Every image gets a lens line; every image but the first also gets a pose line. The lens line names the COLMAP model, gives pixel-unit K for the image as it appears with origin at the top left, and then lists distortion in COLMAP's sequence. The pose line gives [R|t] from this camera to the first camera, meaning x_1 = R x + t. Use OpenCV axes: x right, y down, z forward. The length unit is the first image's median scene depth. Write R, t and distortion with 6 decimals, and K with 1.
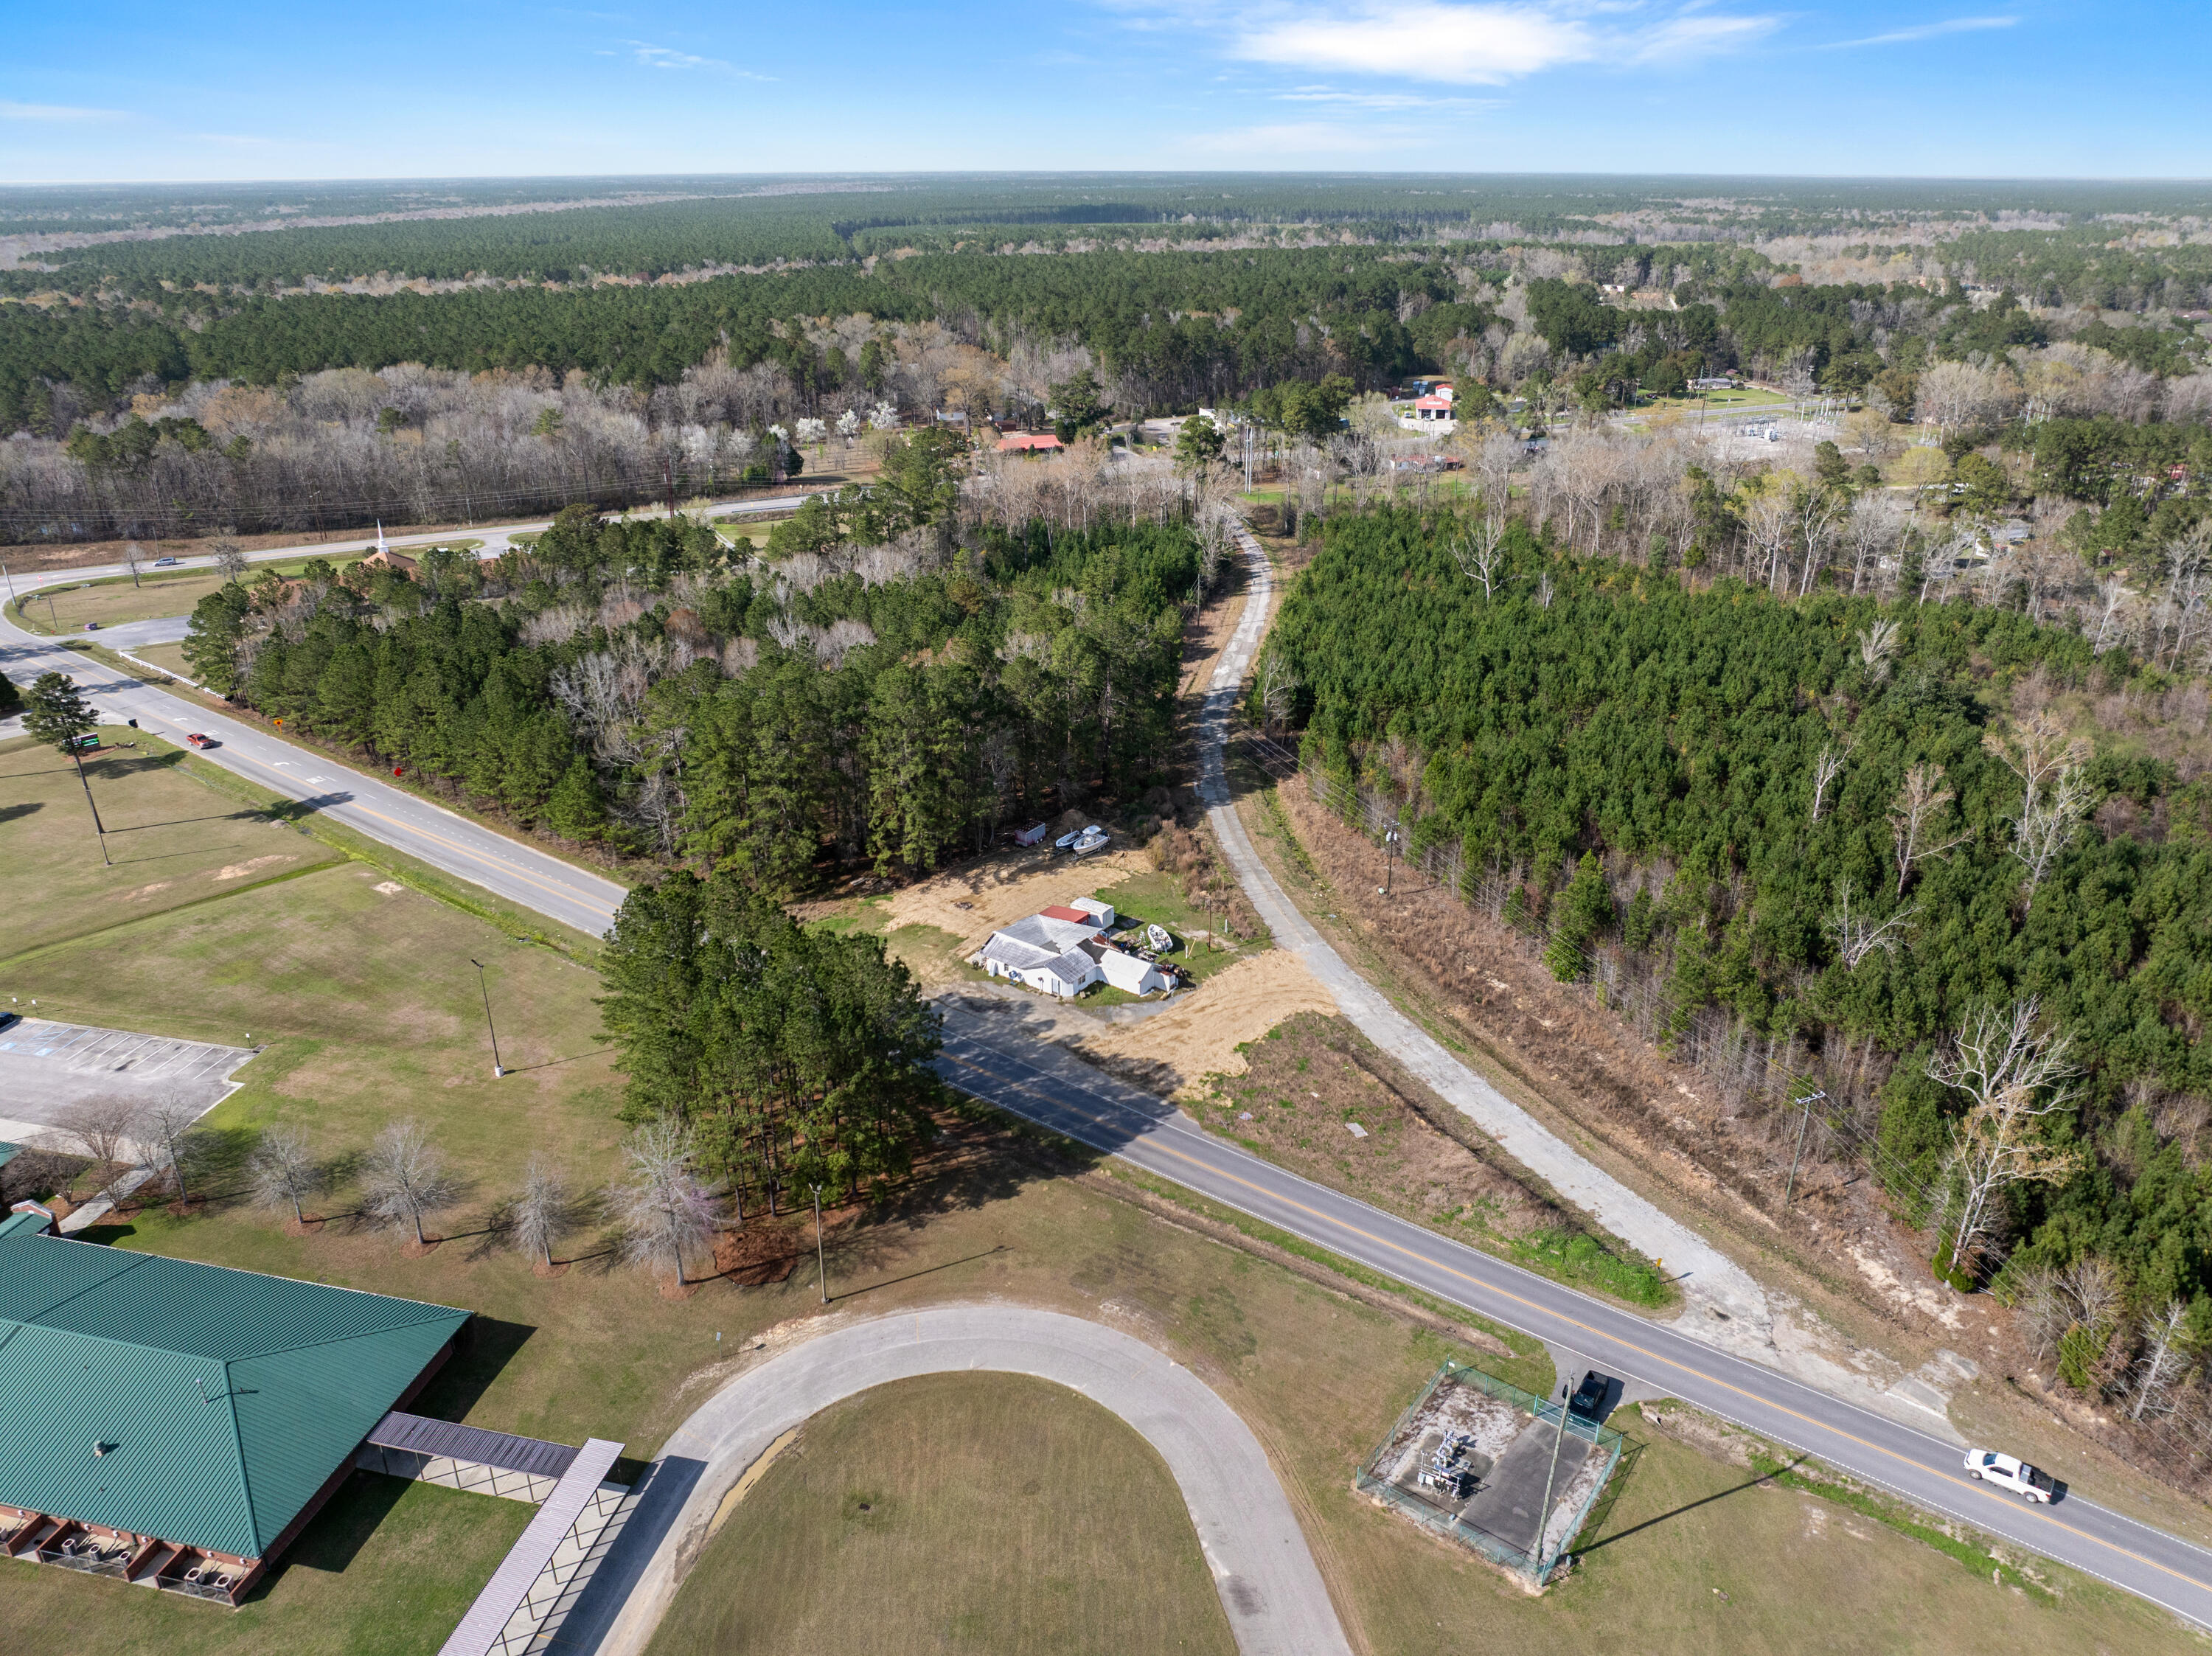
lens RADIAL K [[1565.9, 0, 1106.0], [0, 1565.9, 828.0], [0, 0, 1]] dist [-0.031993, -0.009590]
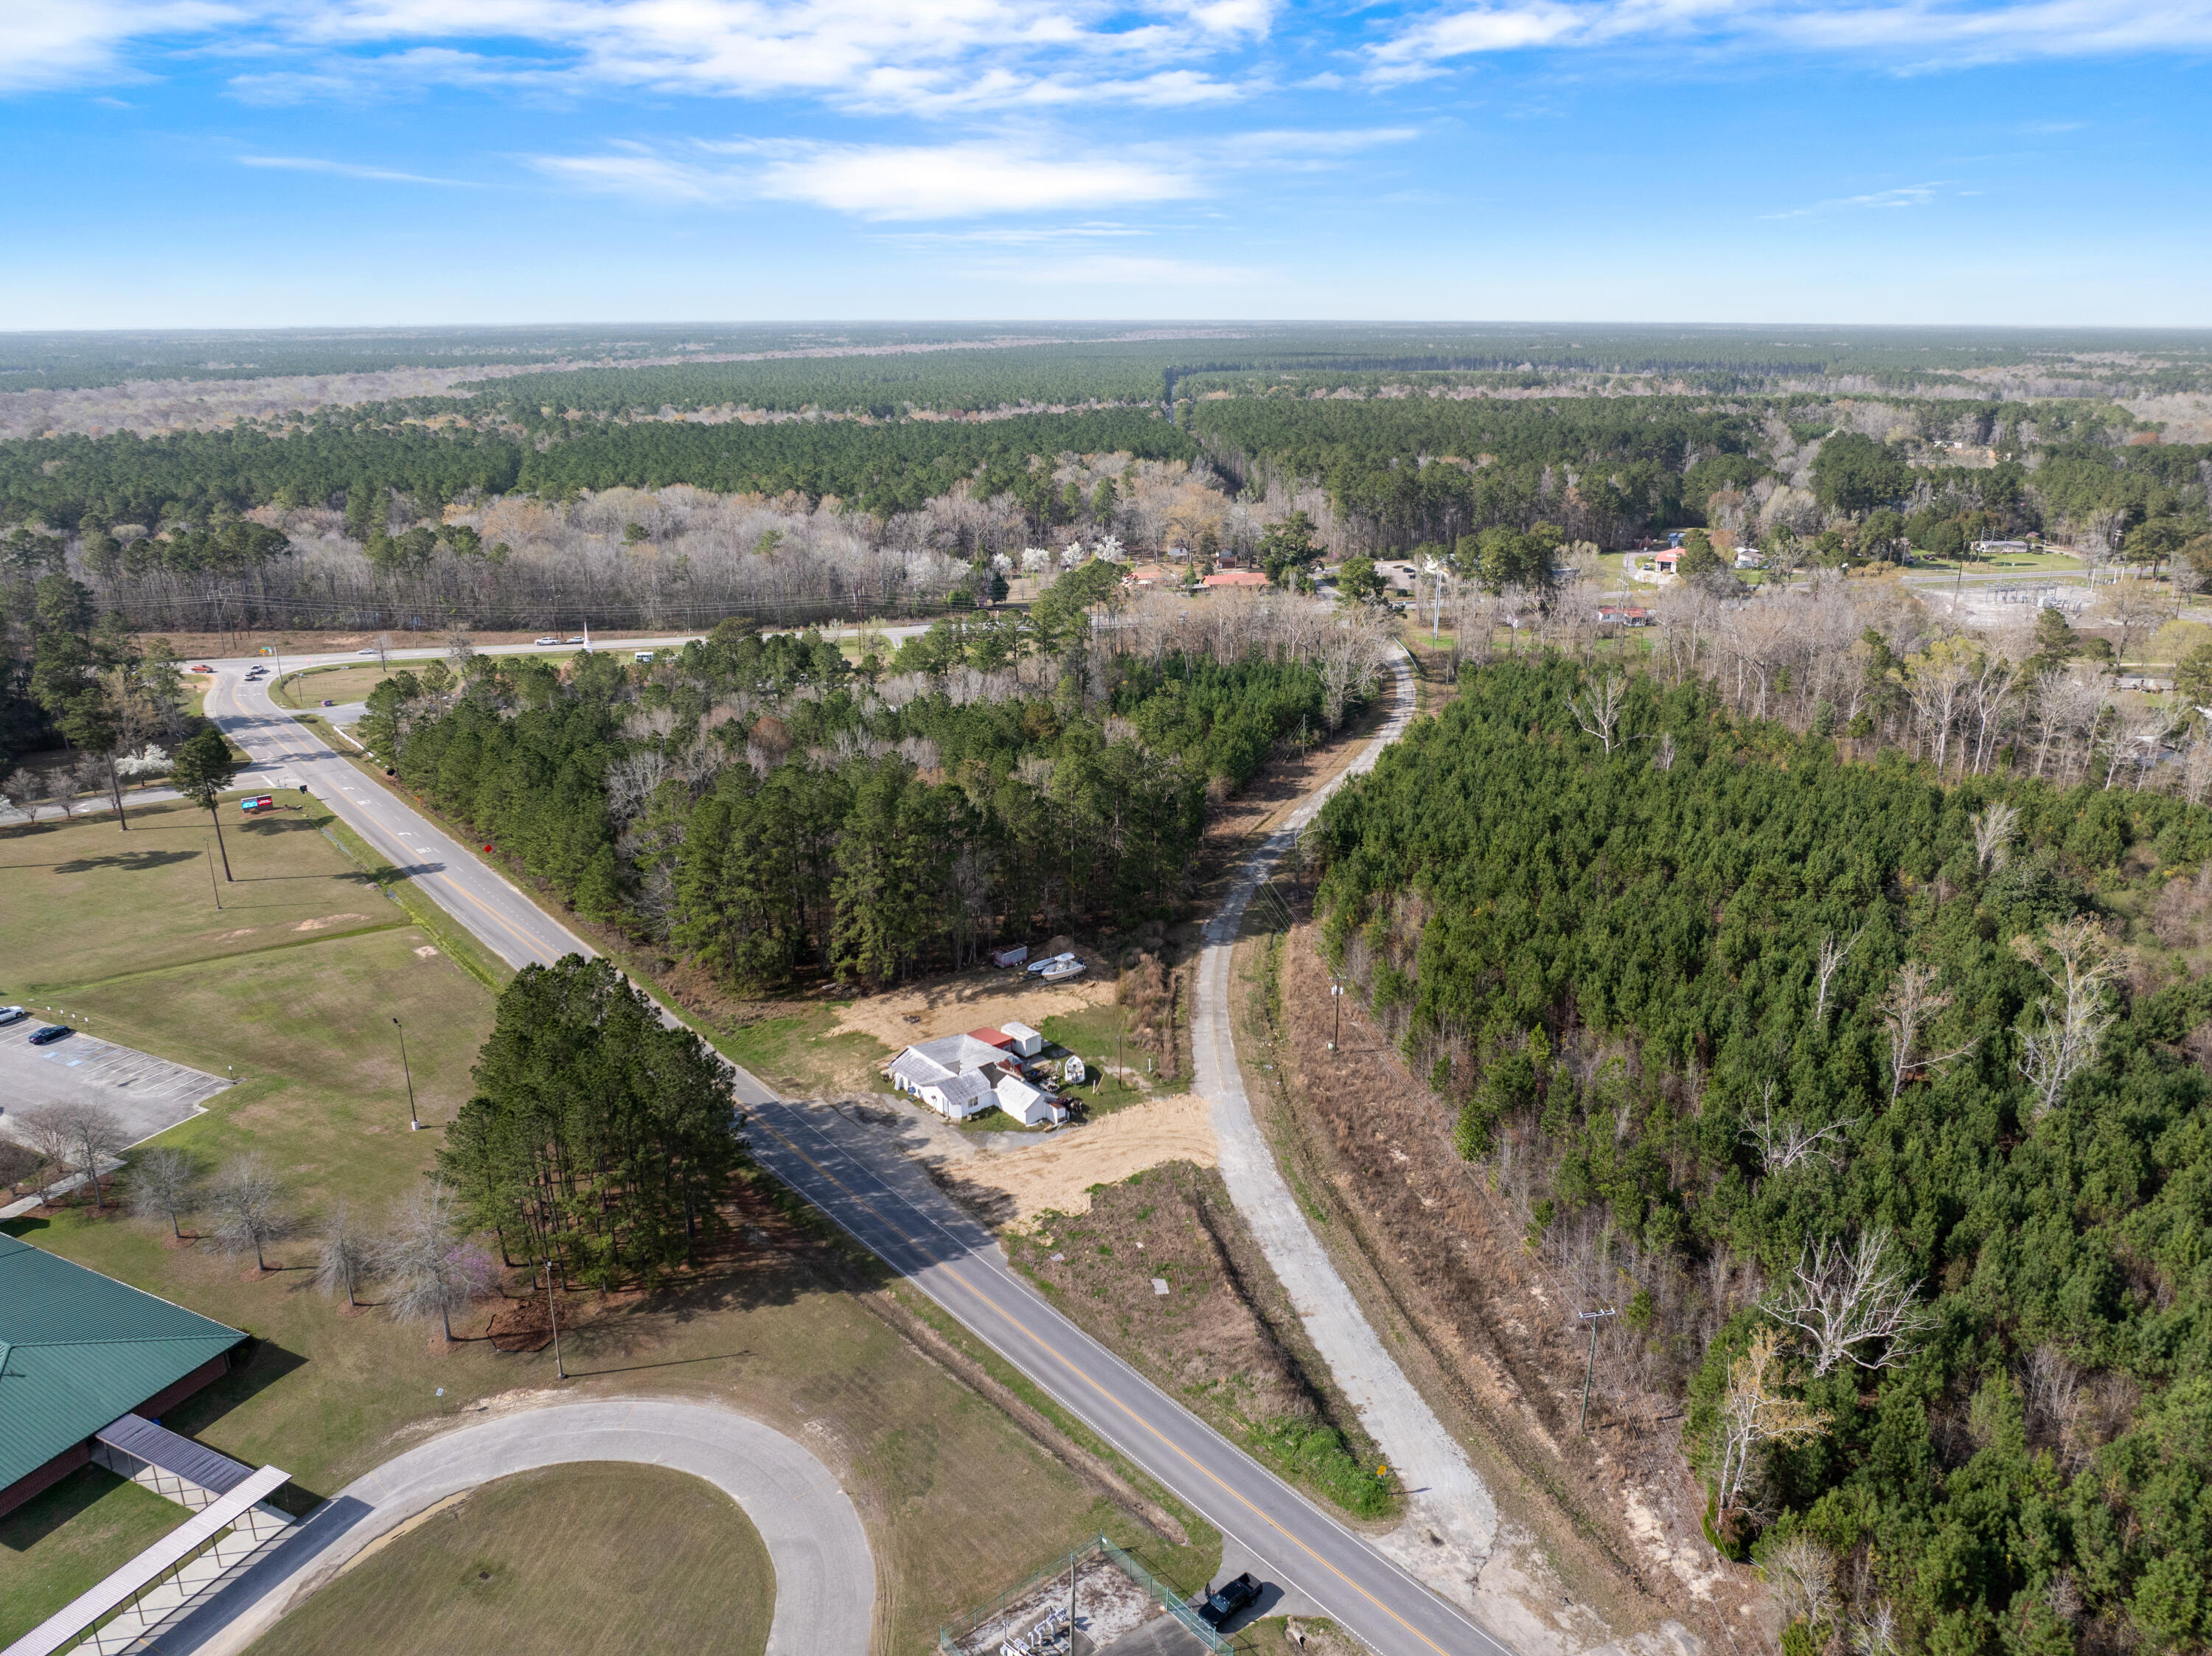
lens RADIAL K [[1571.3, 0, 1106.0], [0, 1571.3, 828.0], [0, 0, 1]] dist [-0.042386, 0.004023]
pose [[0.974200, 0.071390, -0.214098, 0.217187], [-0.089309, 0.993160, -0.075216, -0.007391], [0.207264, 0.092396, 0.973912, 0.022586]]
